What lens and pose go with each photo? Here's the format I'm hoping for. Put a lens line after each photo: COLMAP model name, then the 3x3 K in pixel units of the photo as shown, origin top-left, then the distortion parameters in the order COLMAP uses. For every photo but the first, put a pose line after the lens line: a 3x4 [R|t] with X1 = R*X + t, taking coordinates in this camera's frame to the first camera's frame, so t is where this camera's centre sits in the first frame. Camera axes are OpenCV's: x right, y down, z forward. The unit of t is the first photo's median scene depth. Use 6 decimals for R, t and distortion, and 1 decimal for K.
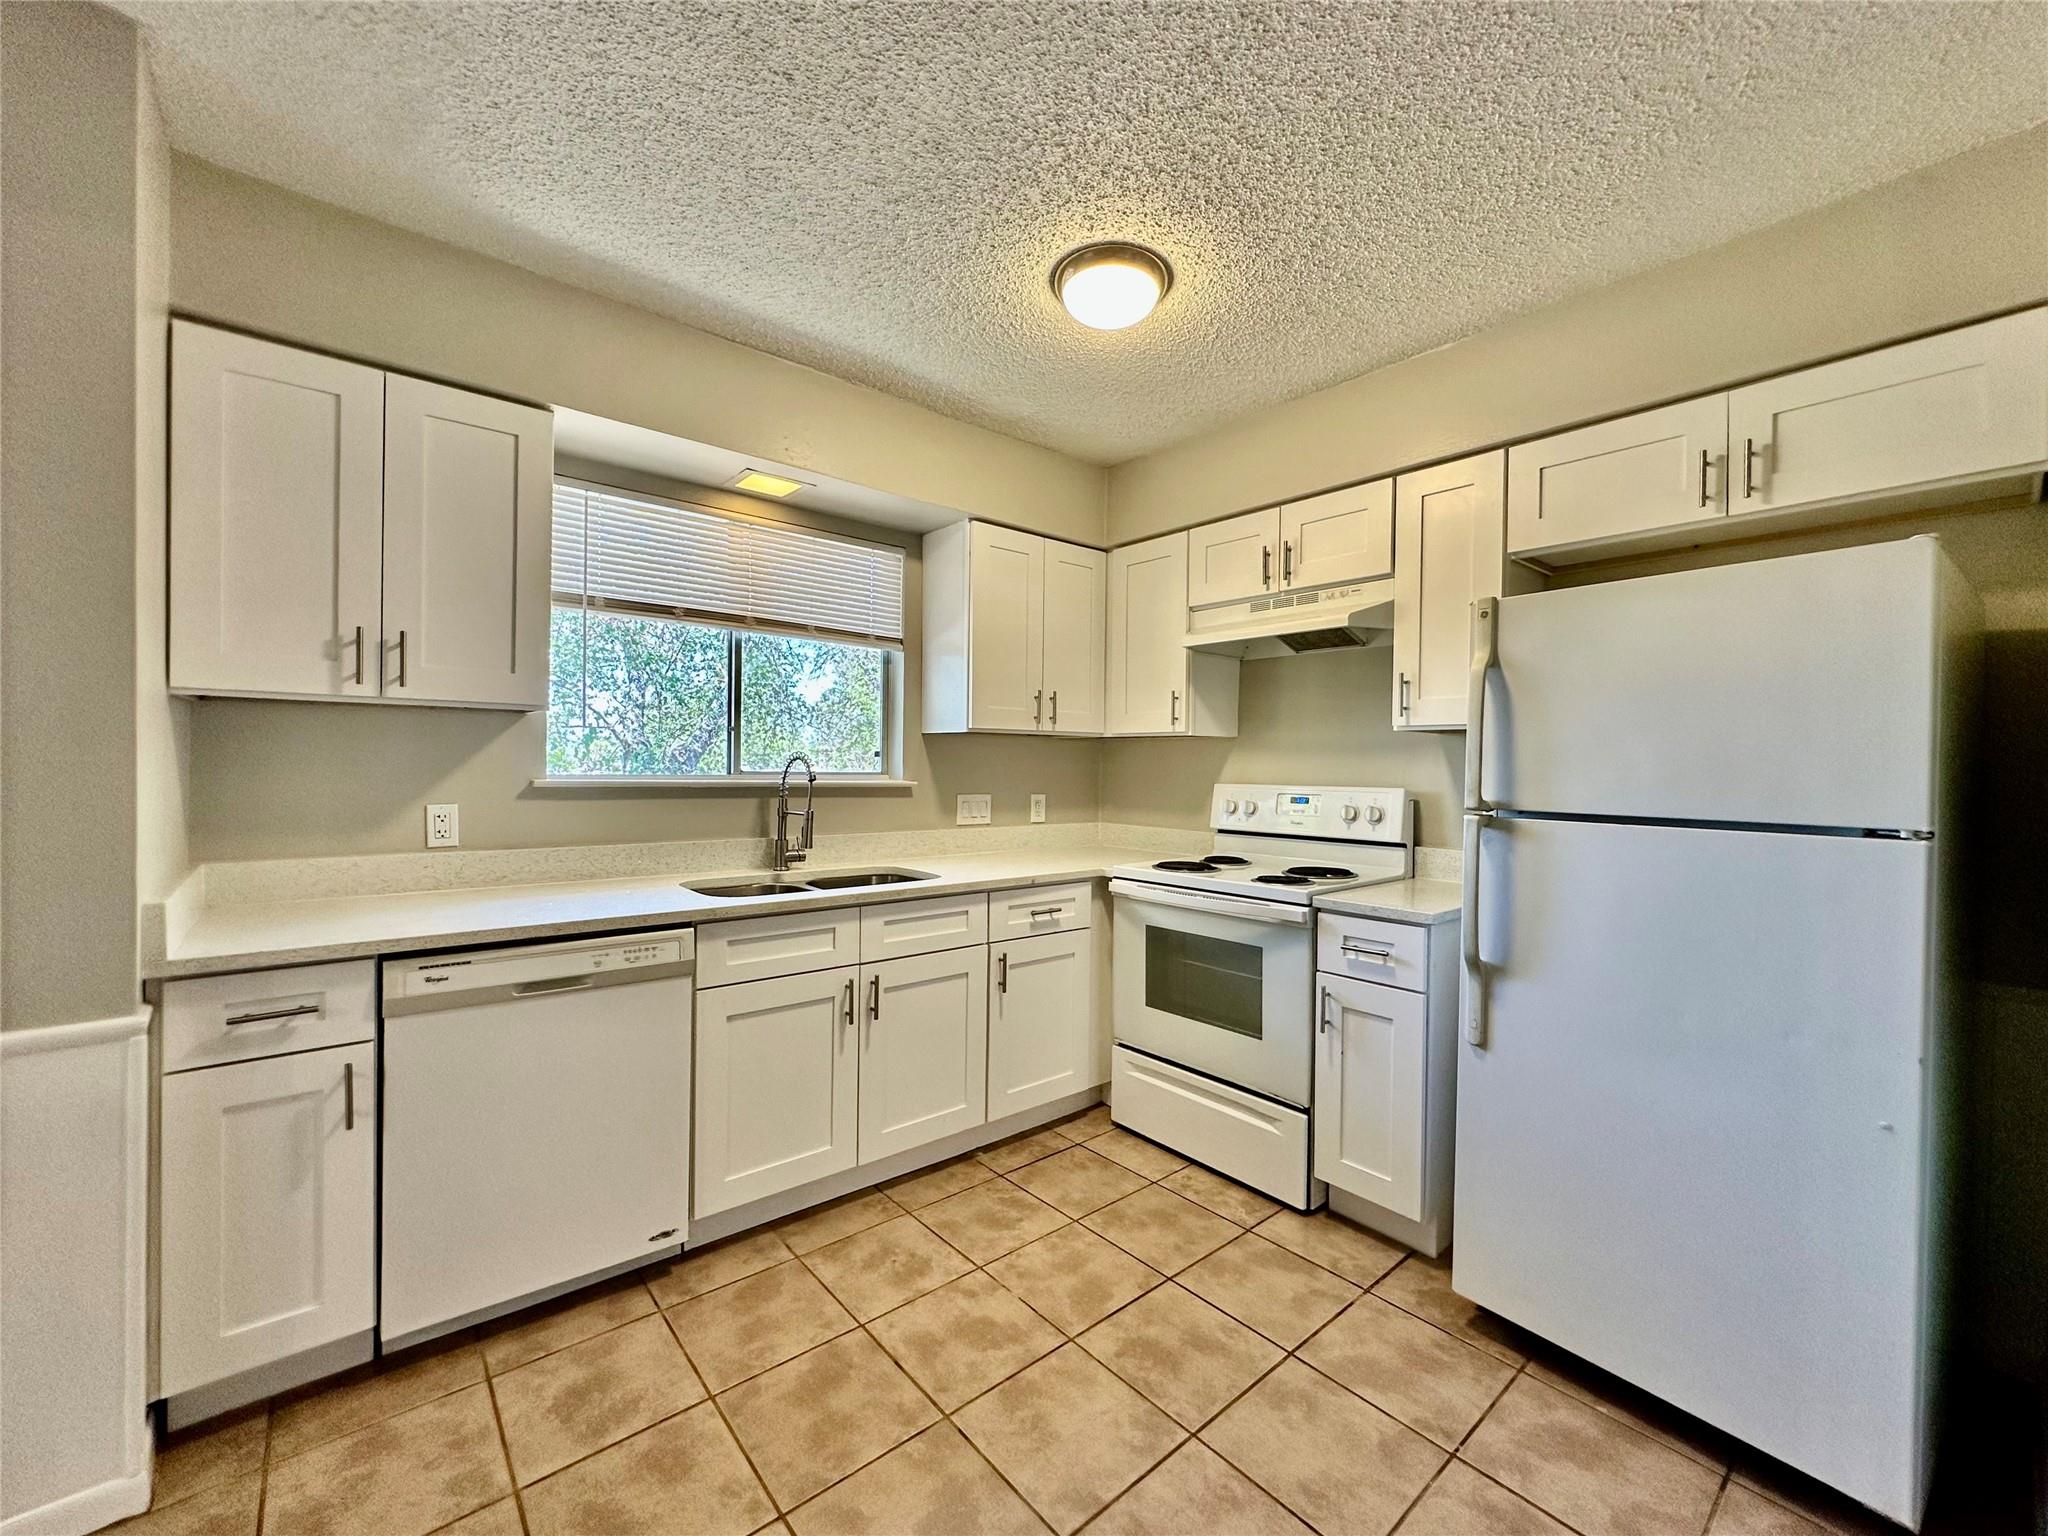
lens RADIAL K [[818.3, 0, 1023.1], [0, 818.3, 770.0], [0, 0, 1]] dist [-0.004383, 0.001048]
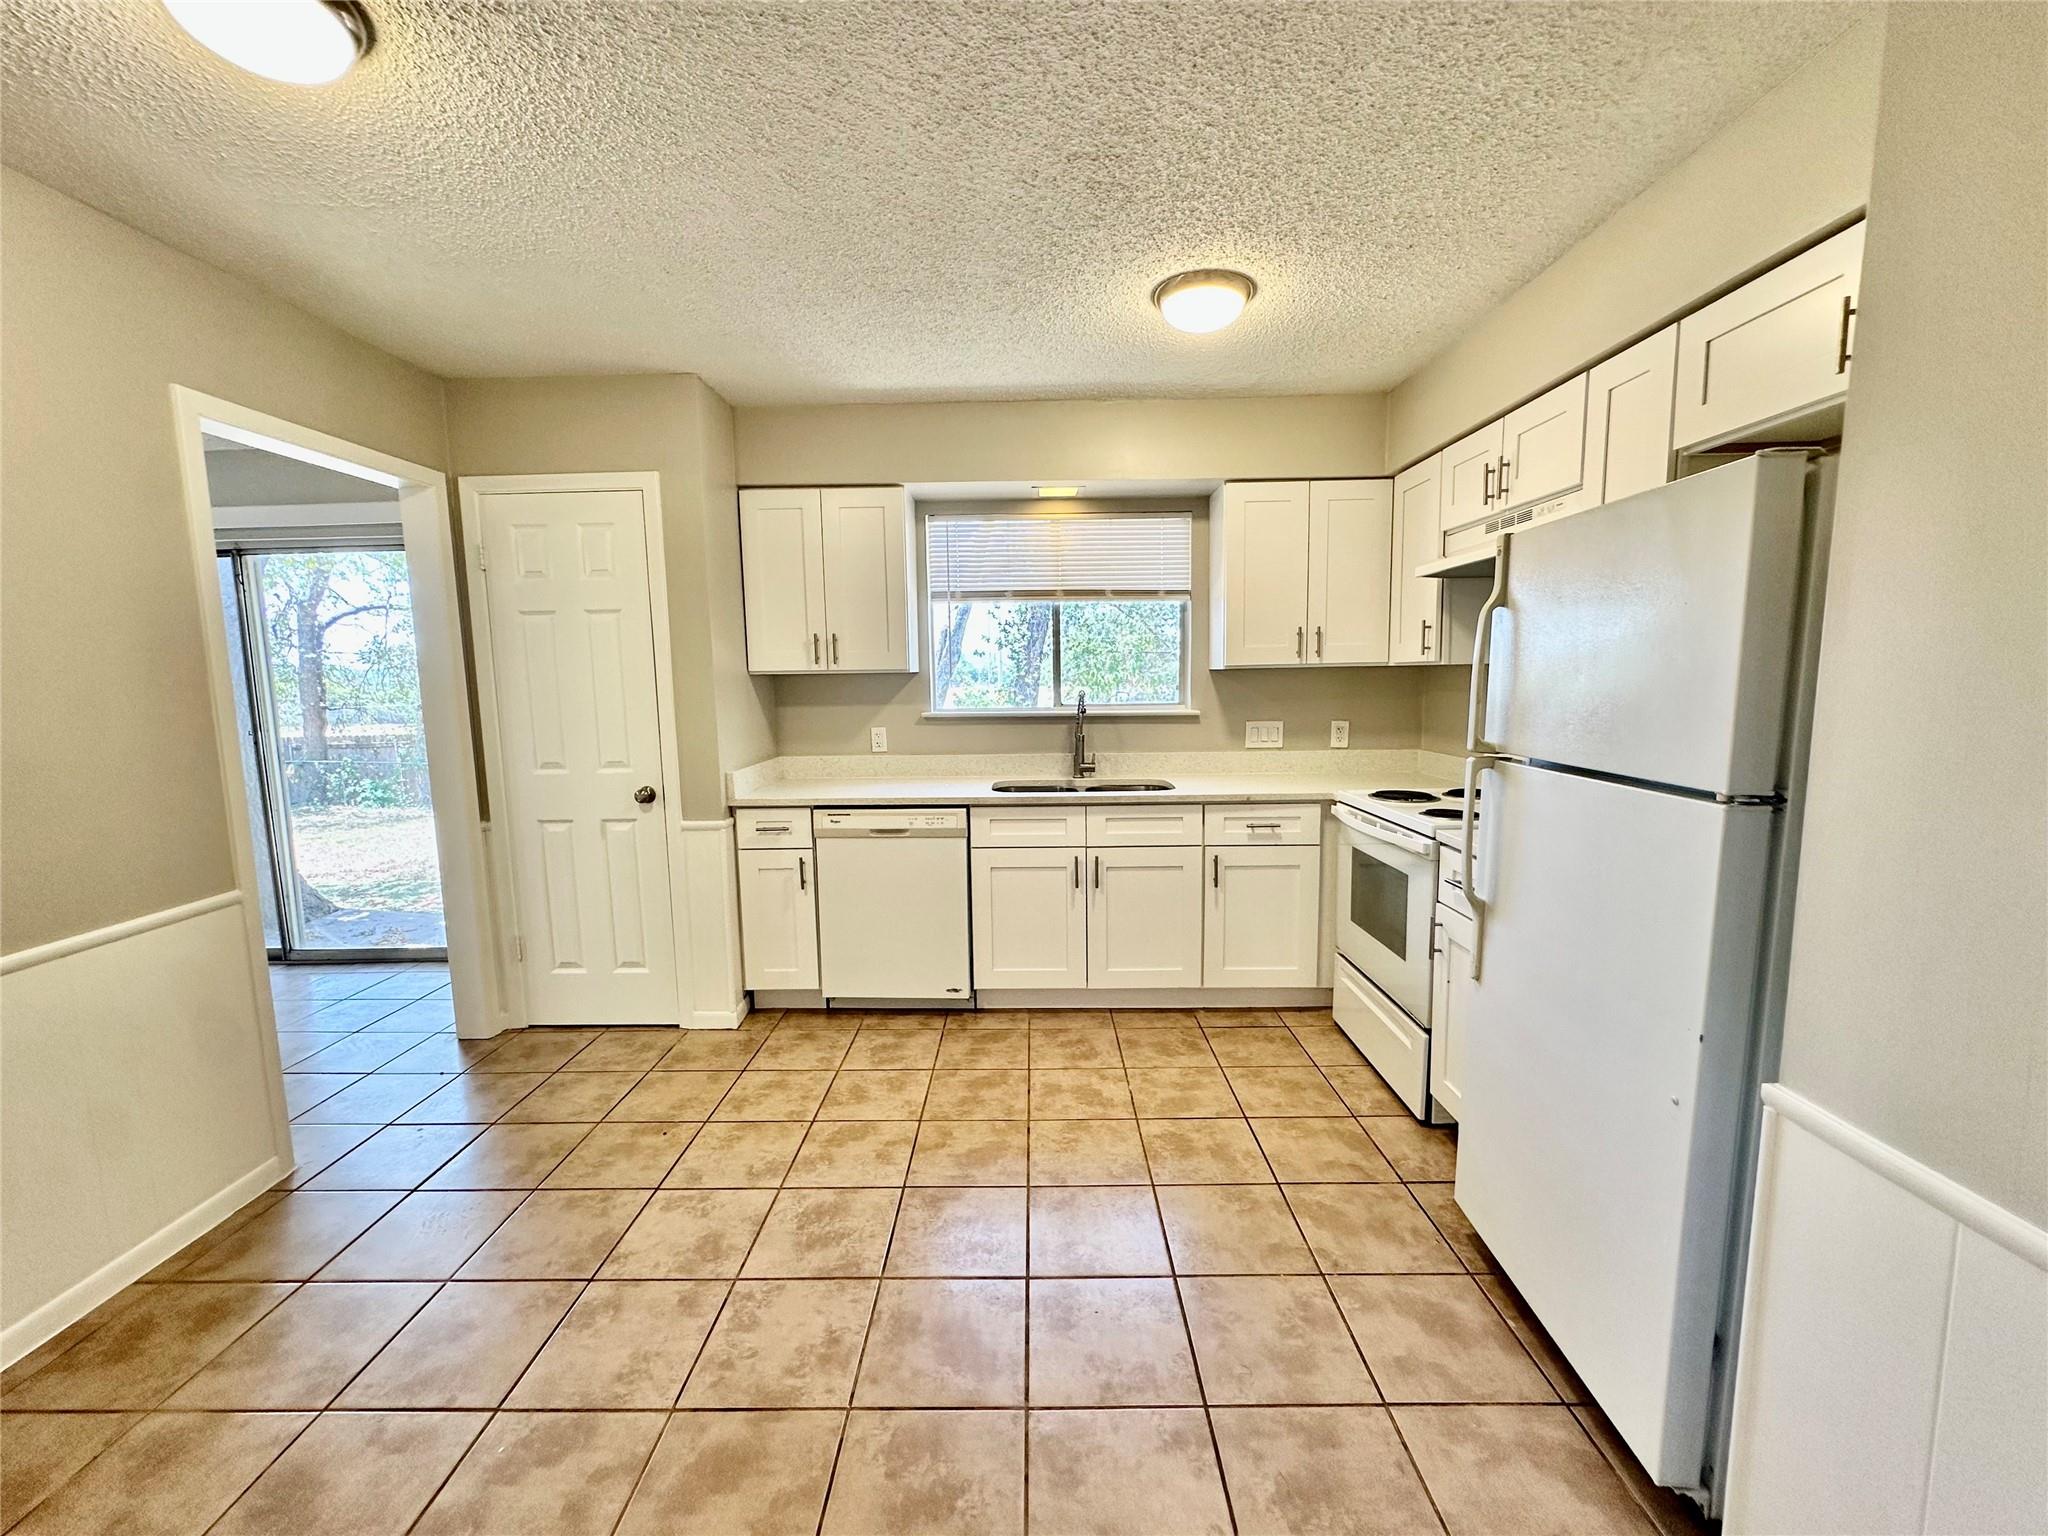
lens RADIAL K [[818.3, 0, 1020.2], [0, 818.3, 771.2], [0, 0, 1]] dist [-0.004383, 0.001048]
pose [[0.755407, 0.050033, -0.653343, 0.626237], [0.020034, 0.994851, 0.099349, -0.030463], [0.654950, -0.088138, 0.750515, -0.103367]]
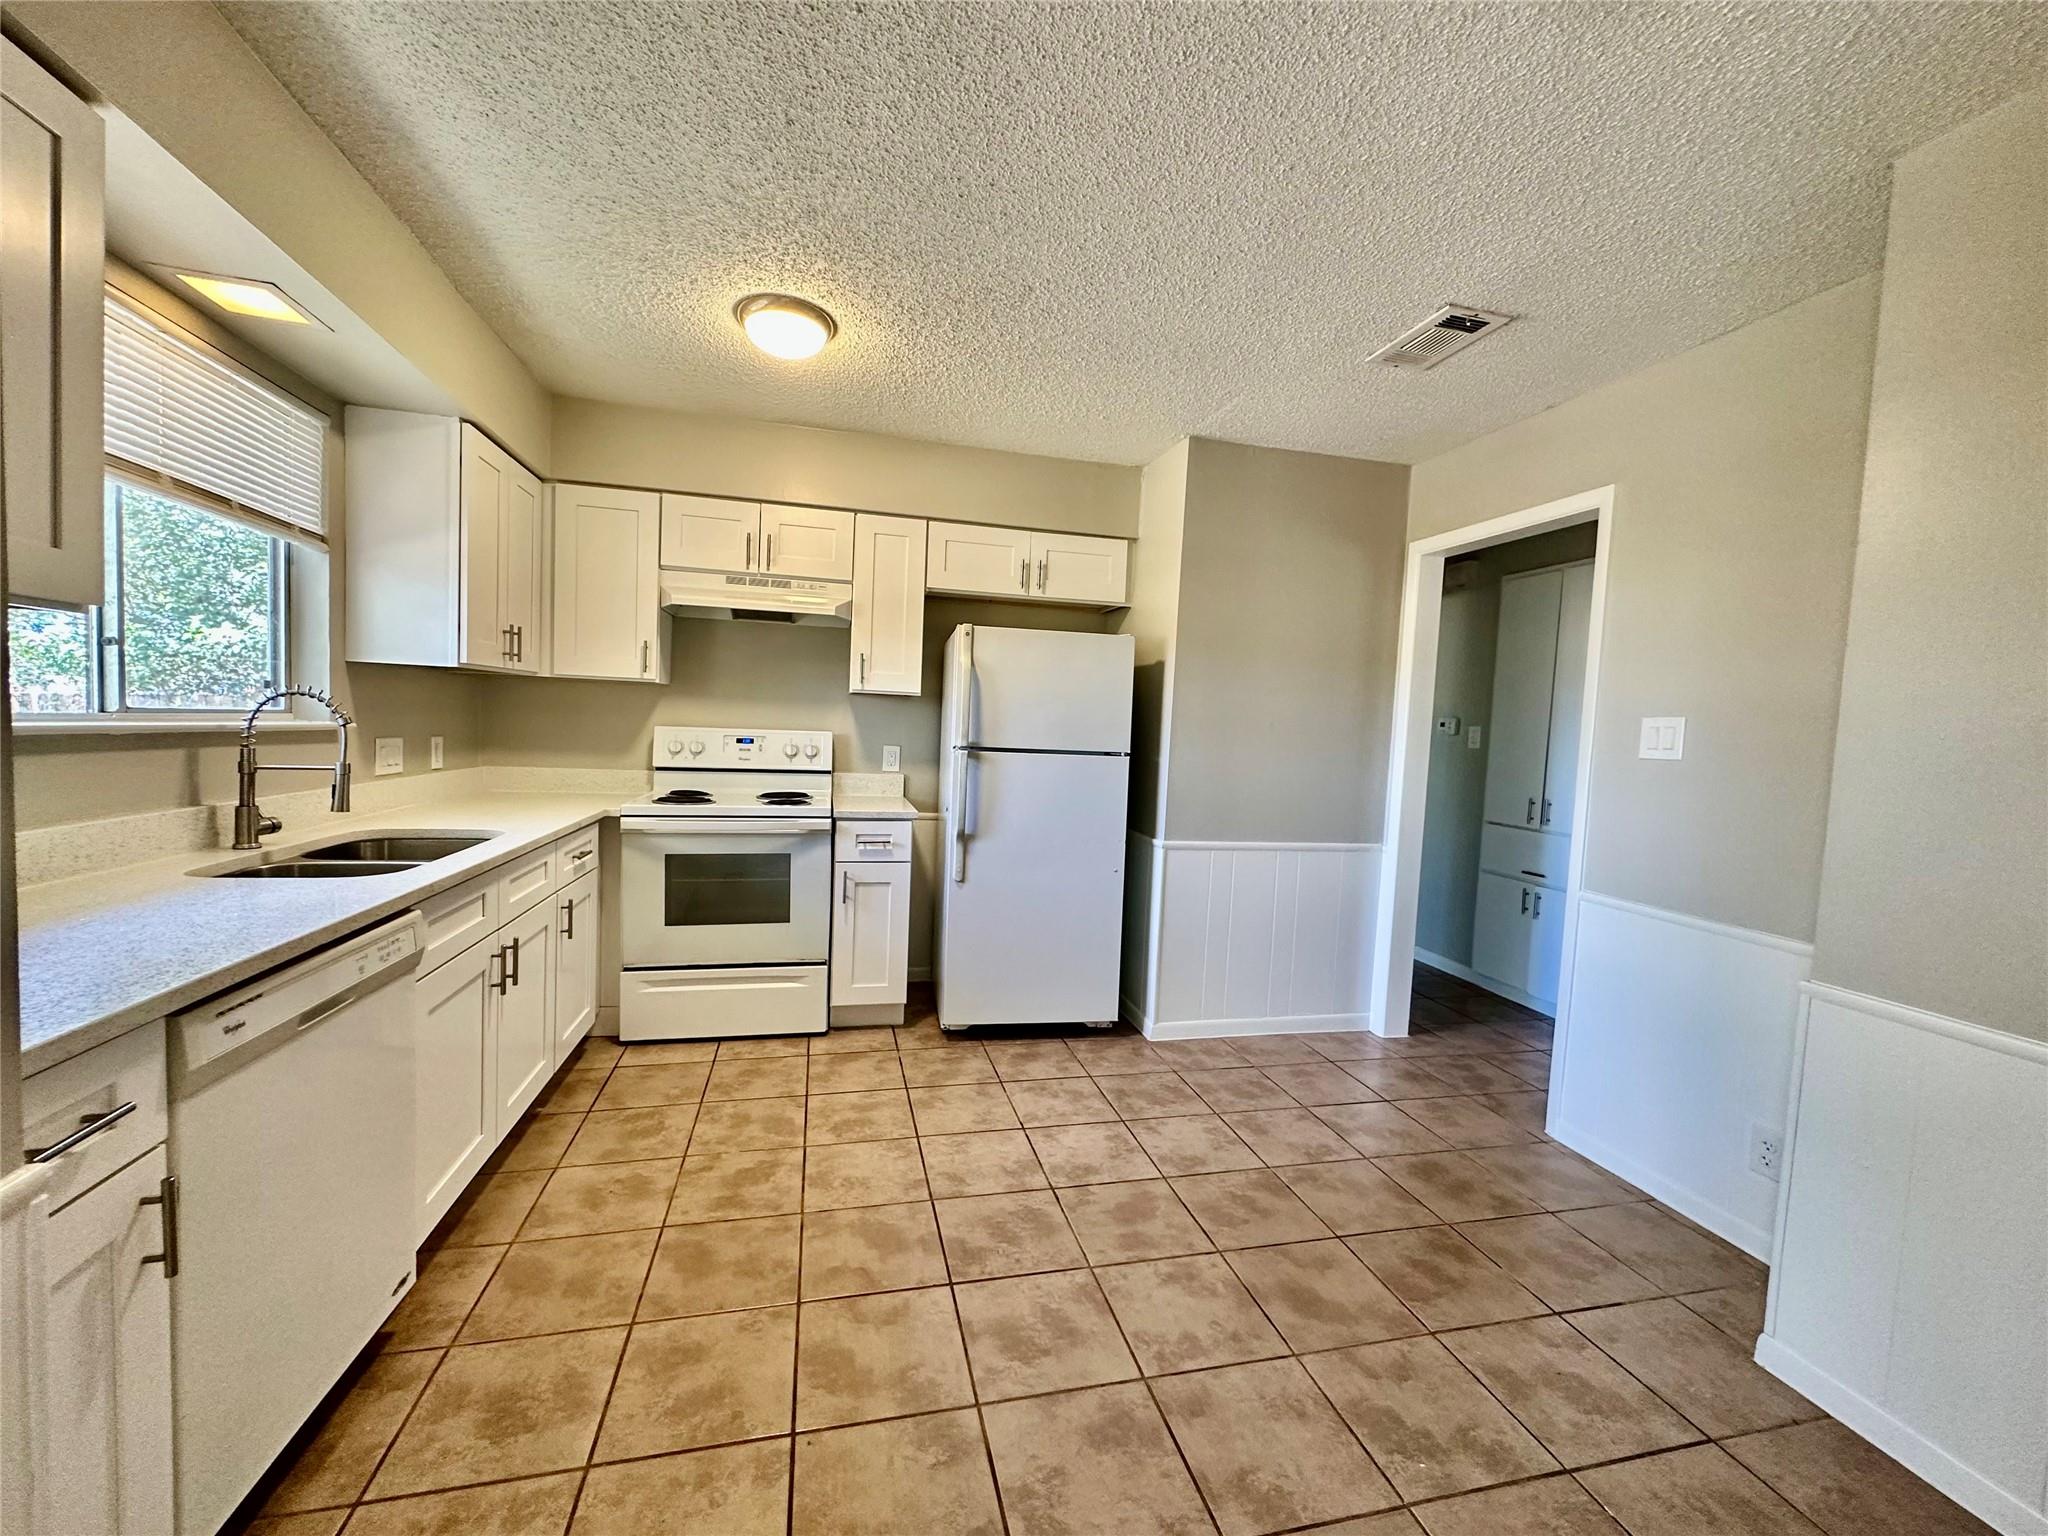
lens RADIAL K [[818.3, 0, 1024.7], [0, 818.3, 769.1], [0, 0, 1]] dist [-0.004383, 0.001048]
pose [[0.443103, -0.044356, 0.895373, -0.756729], [-0.030408, 0.997457, 0.064461, -0.016445], [-0.895955, -0.055789, 0.440627, 0.091412]]
